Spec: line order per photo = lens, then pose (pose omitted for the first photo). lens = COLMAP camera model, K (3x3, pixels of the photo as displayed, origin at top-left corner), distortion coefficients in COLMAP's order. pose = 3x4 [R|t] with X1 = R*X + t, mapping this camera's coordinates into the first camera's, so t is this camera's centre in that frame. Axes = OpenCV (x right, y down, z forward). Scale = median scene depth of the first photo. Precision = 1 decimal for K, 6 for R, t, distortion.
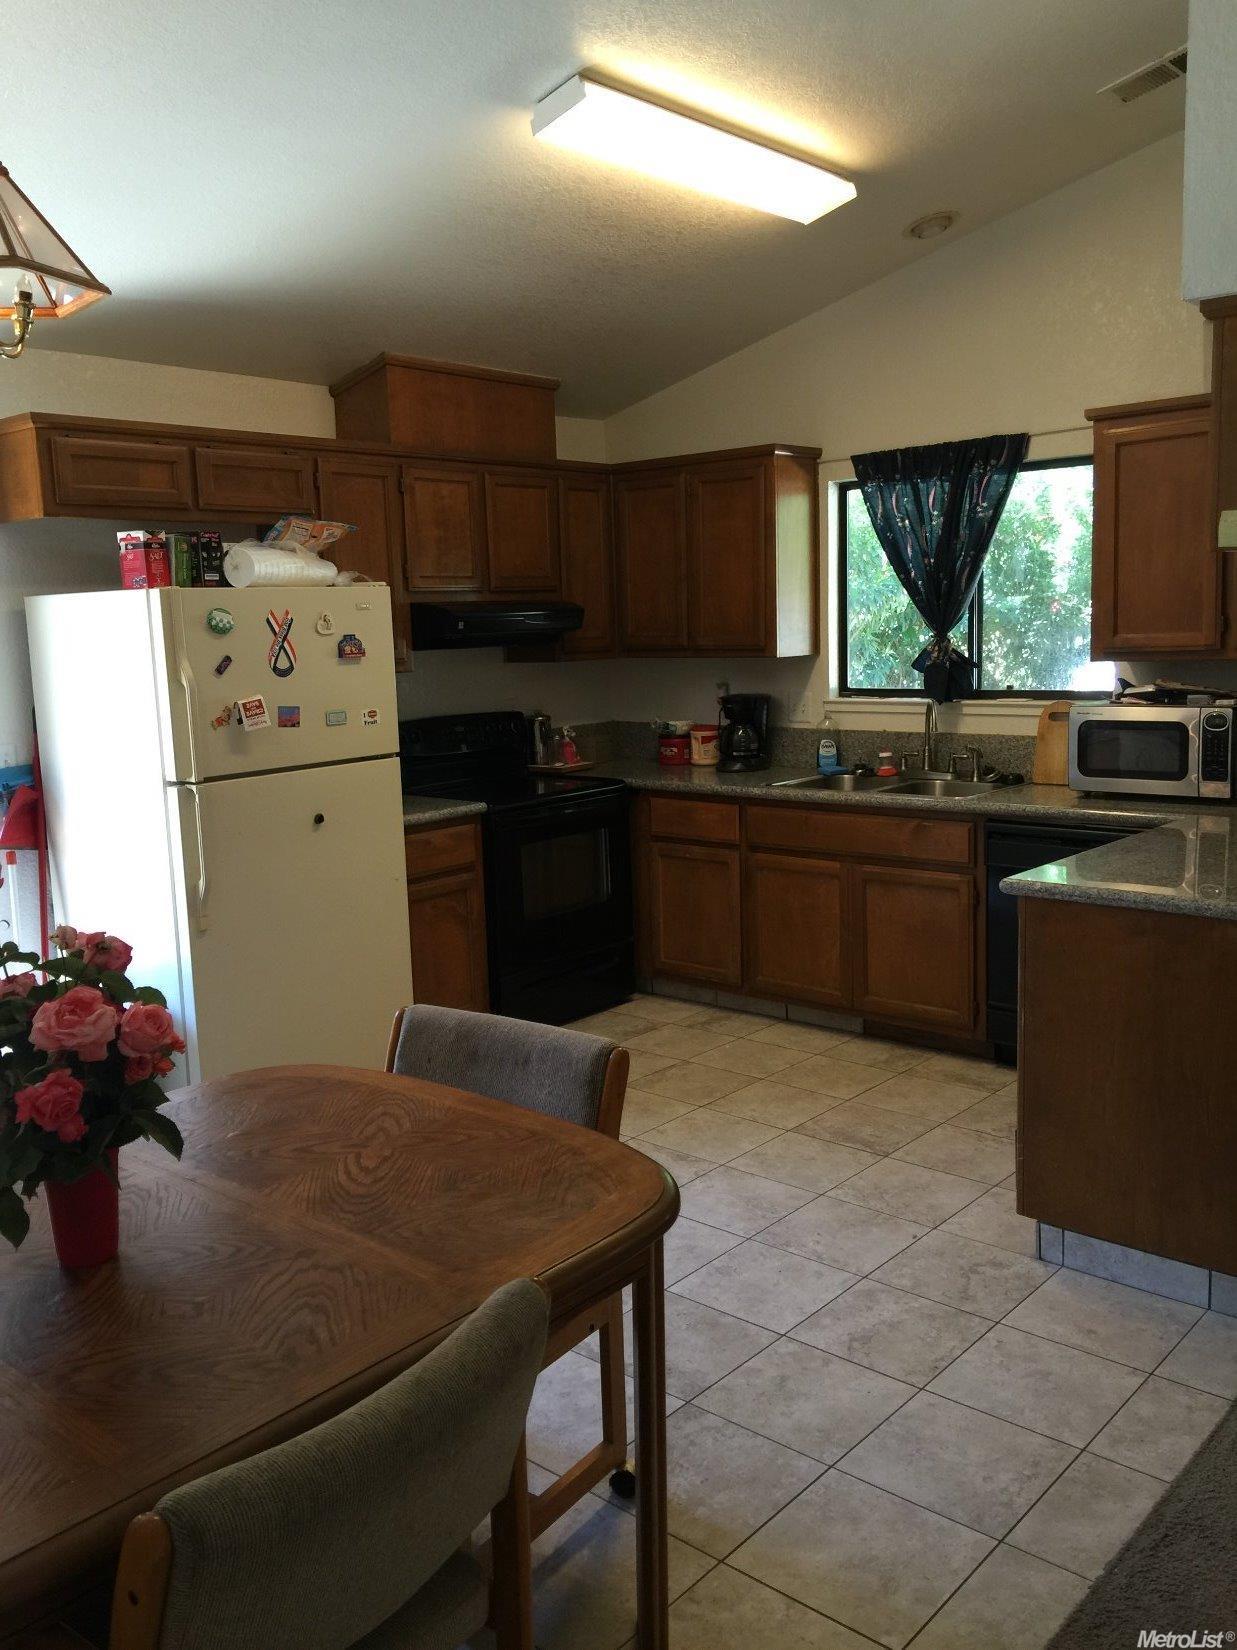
lens RADIAL K [[1394.1, 0, 609.6], [0, 1394.1, 817.6], [0, 0, 1]] dist [0.087683, -0.131059]
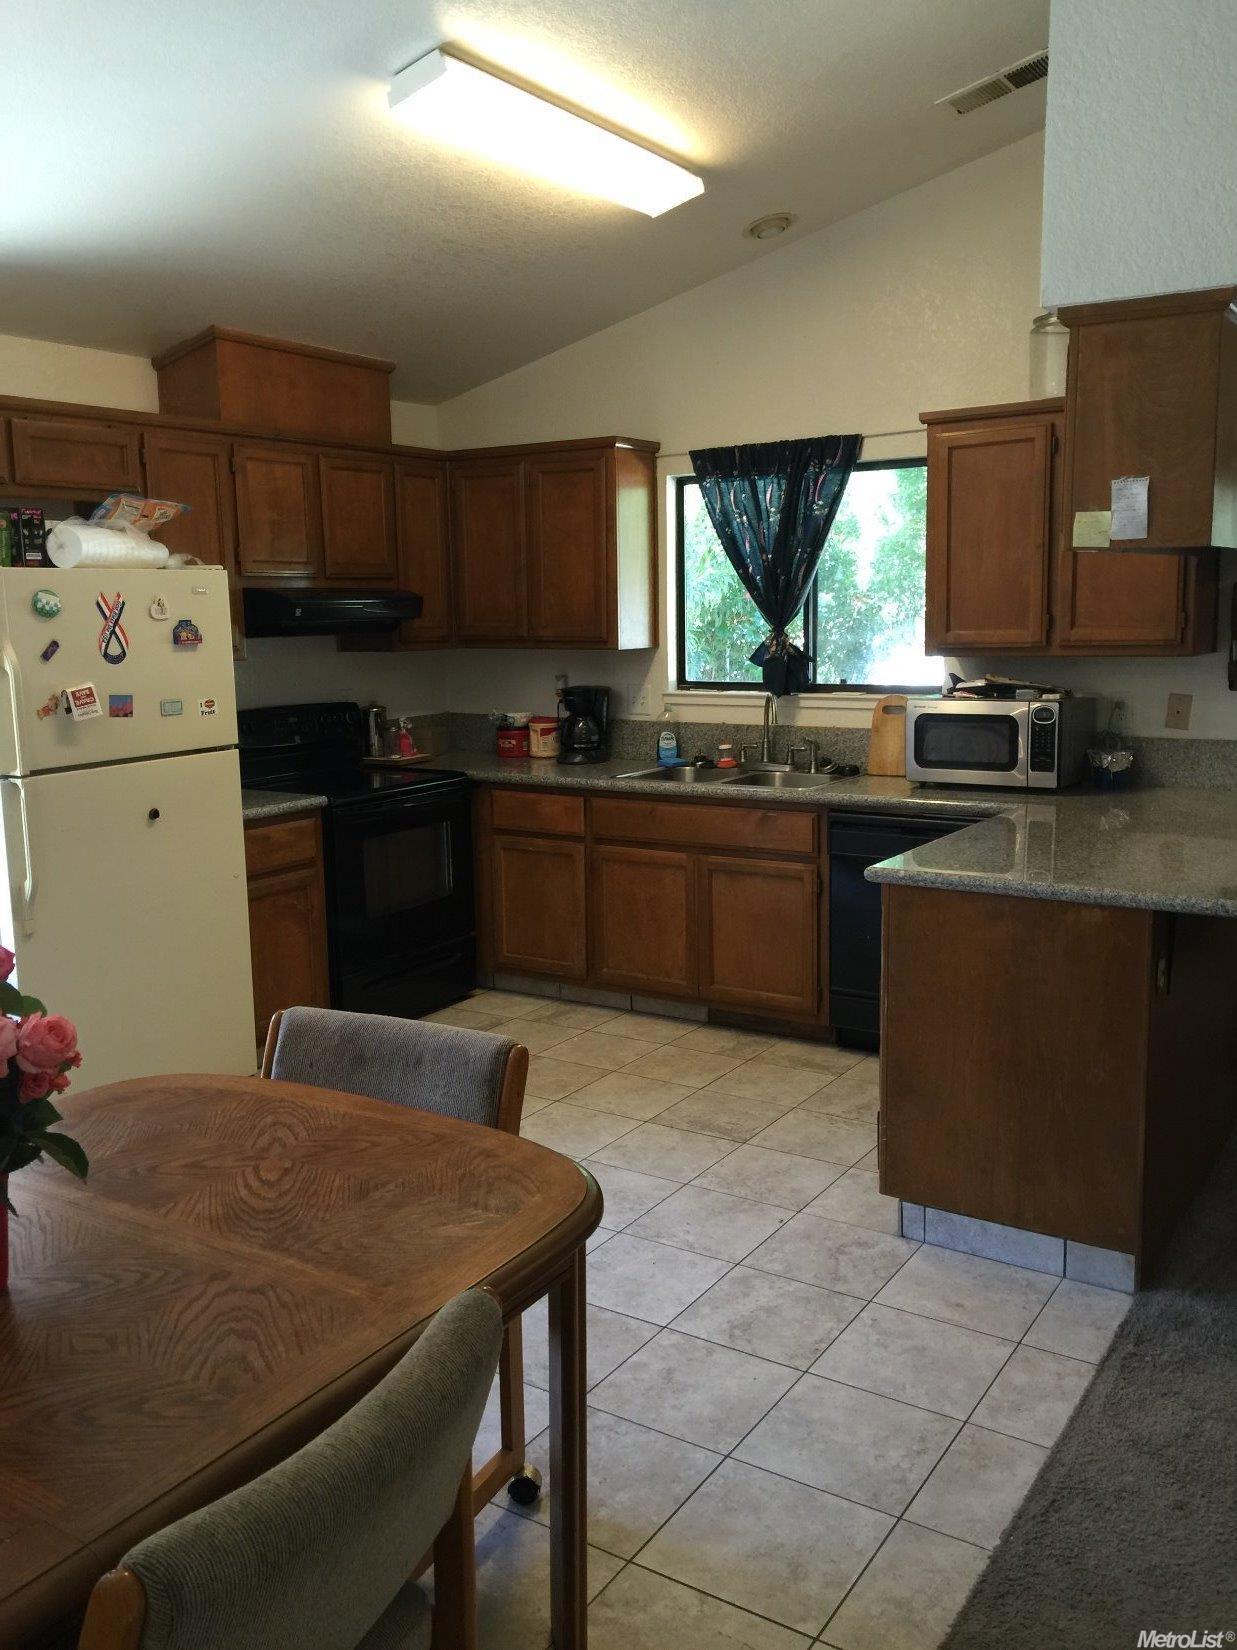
lens RADIAL K [[1394.1, 0, 617.1], [0, 1394.1, 811.0], [0, 0, 1]] dist [0.087683, -0.131059]
pose [[0.988925, -0.006957, 0.148253, -0.040831], [0.006928, 0.999976, 0.000708, 0.000516], [-0.148254, 0.000327, 0.988949, 0.013873]]
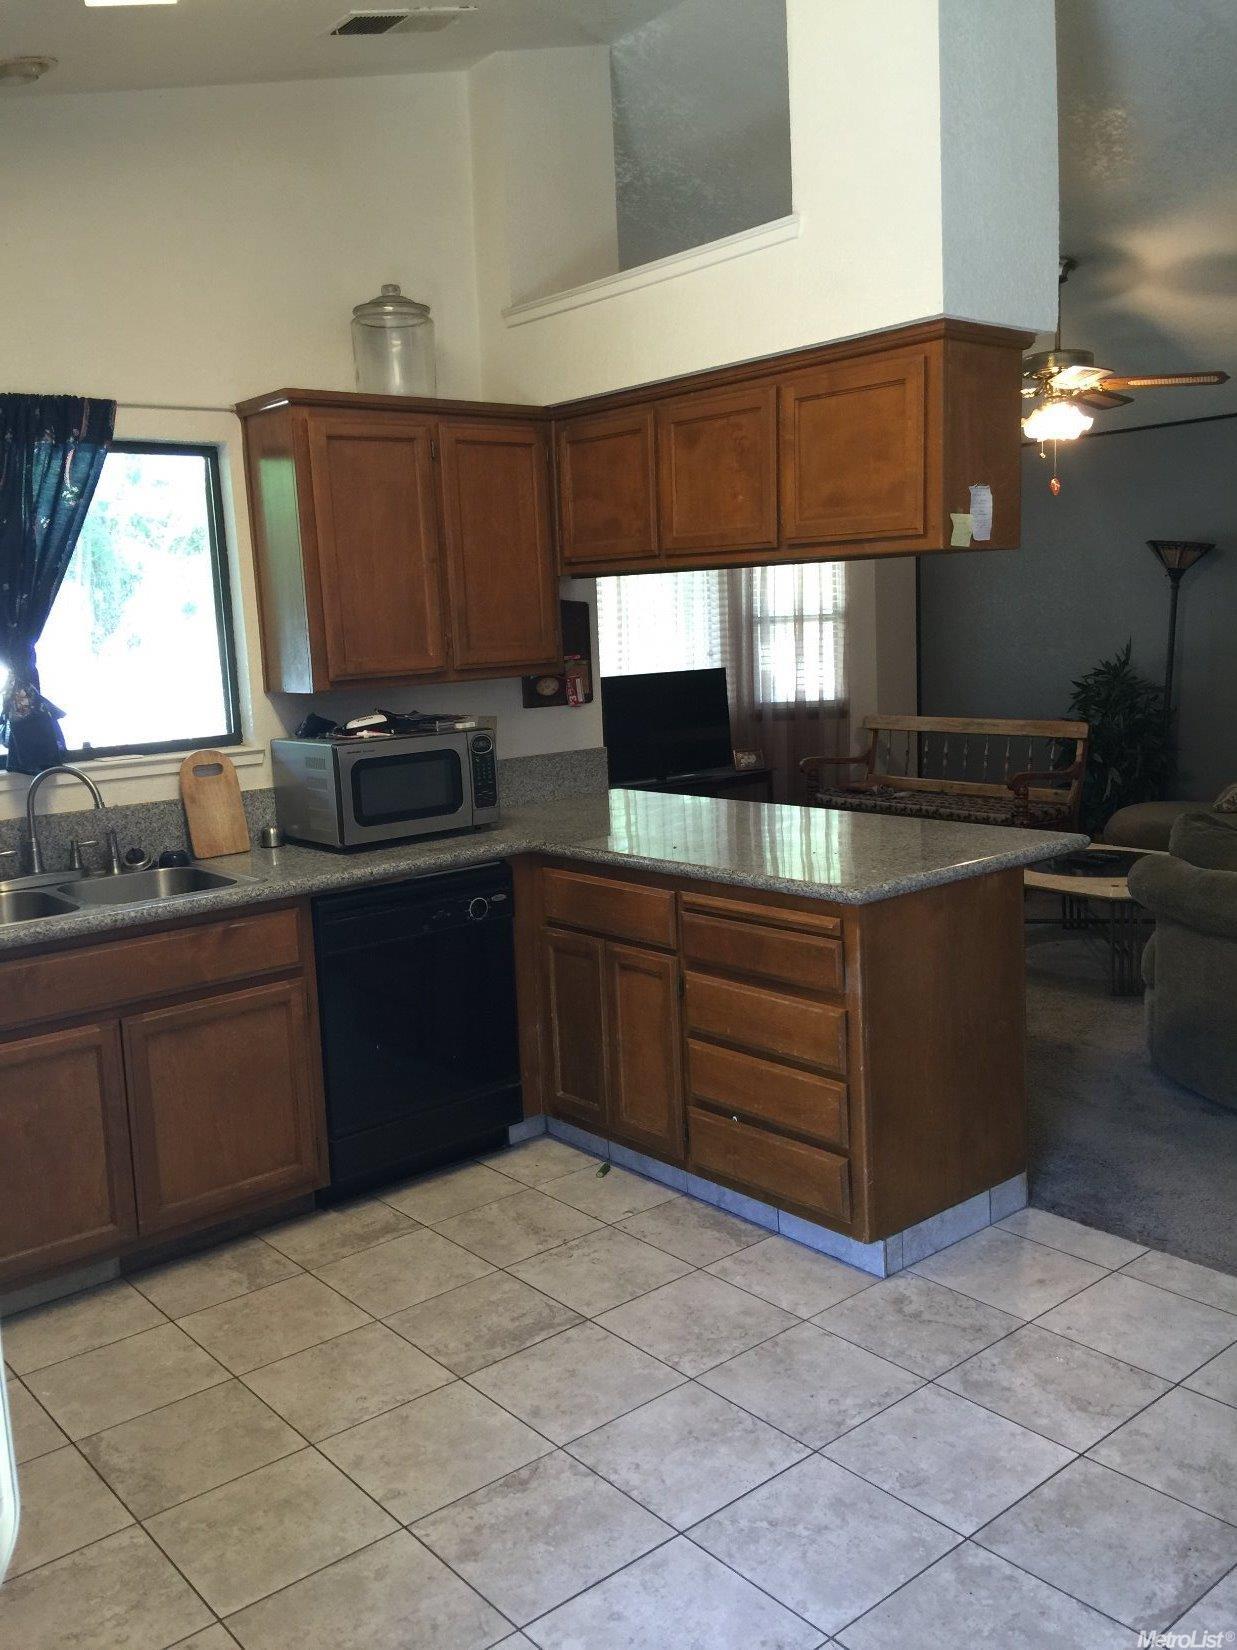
lens RADIAL K [[1394.1, 0, 619.3], [0, 1394.1, 814.0], [0, 0, 1]] dist [0.087683, -0.131059]
pose [[0.146629, -0.111706, 0.982864, -0.511052], [0.179086, 0.980182, 0.084685, -0.089065], [-0.972845, 0.163600, 0.163728, 0.789746]]
